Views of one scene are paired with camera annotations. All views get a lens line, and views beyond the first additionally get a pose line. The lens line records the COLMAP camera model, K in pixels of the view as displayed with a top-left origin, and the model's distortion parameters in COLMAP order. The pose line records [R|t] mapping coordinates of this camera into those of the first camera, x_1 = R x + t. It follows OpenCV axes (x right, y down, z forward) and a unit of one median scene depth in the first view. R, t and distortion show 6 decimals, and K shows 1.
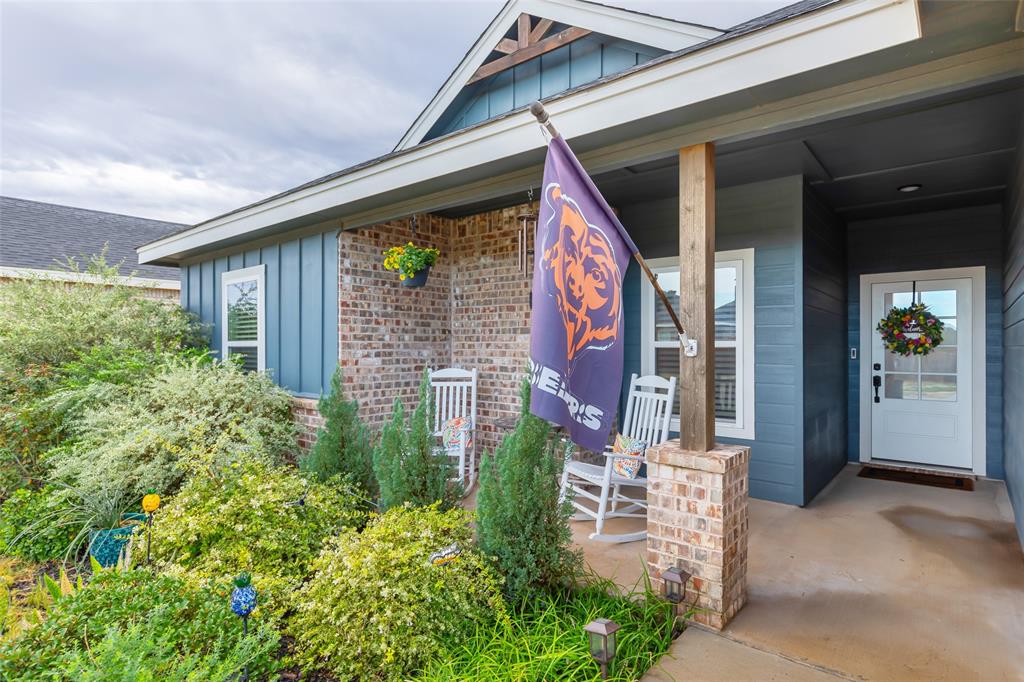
lens RADIAL K [[548.5, 0, 509.8], [0, 548.5, 343.9], [0, 0, 1]] dist [-0.002063, -0.000887]
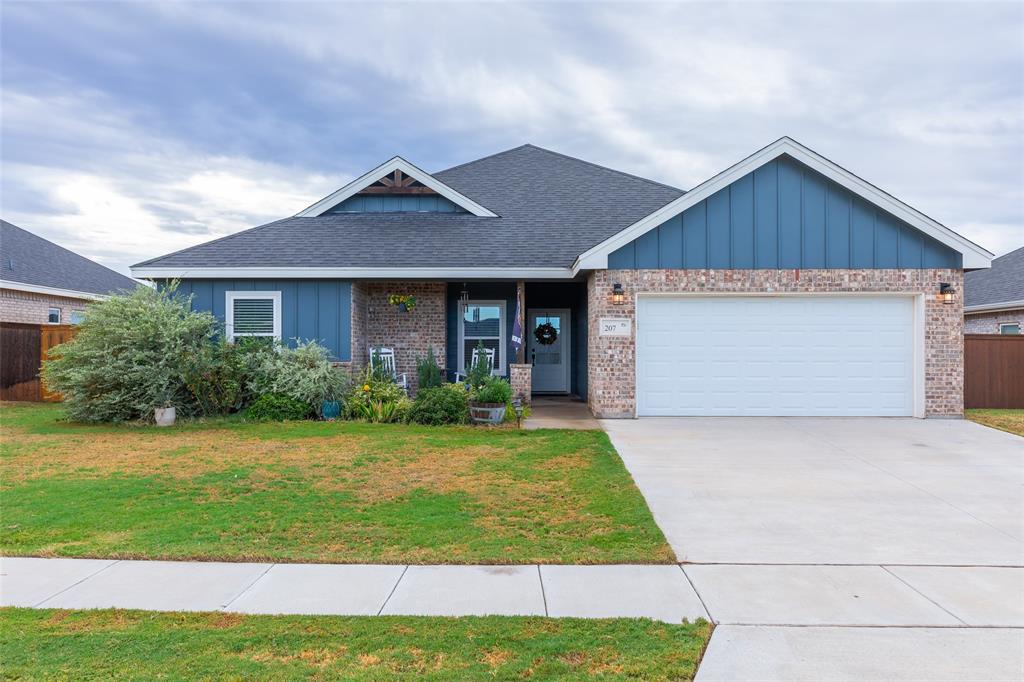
lens RADIAL K [[778.3, 0, 510.7], [0, 778.3, 344.5], [0, 0, 1]] dist [-0.027247, -0.002272]
pose [[0.776288, 0.010349, 0.630294, -1.478703], [-0.002597, 0.999909, -0.013219, 0.064226], [-0.630373, 0.008625, 0.776244, -1.479279]]
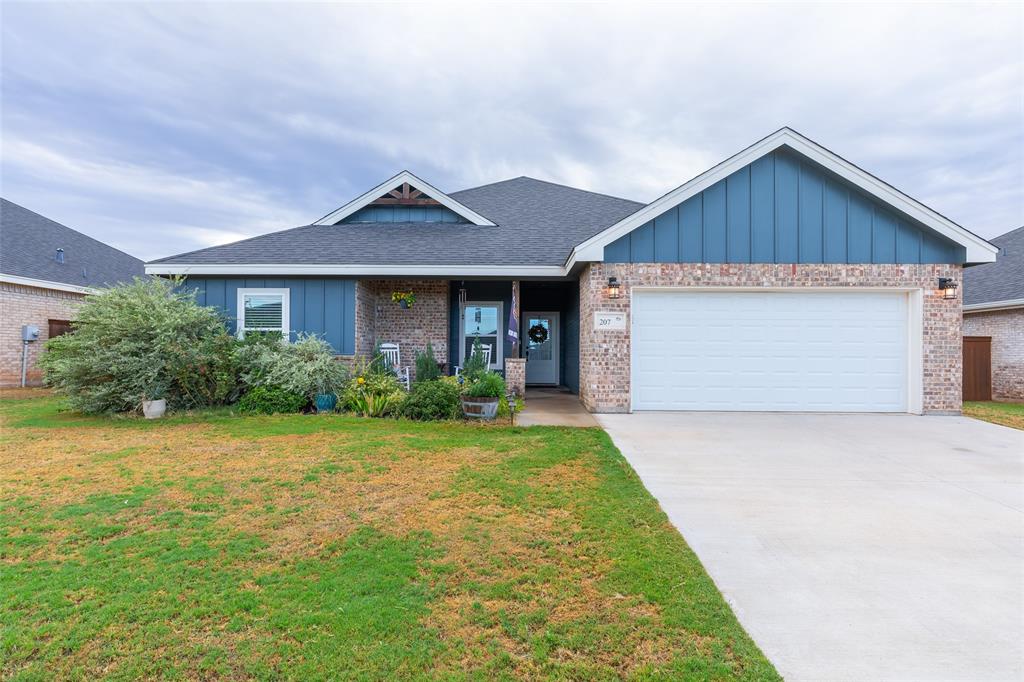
lens RADIAL K [[530.3, 0, 513.9], [0, 530.3, 345.0], [0, 0, 1]] dist [-0.005448, -0.000777]
pose [[0.773183, 0.018940, 0.633900, -1.014011], [-0.008115, 0.999768, -0.019975, 0.084480], [-0.634131, 0.010300, 0.773157, -0.936660]]
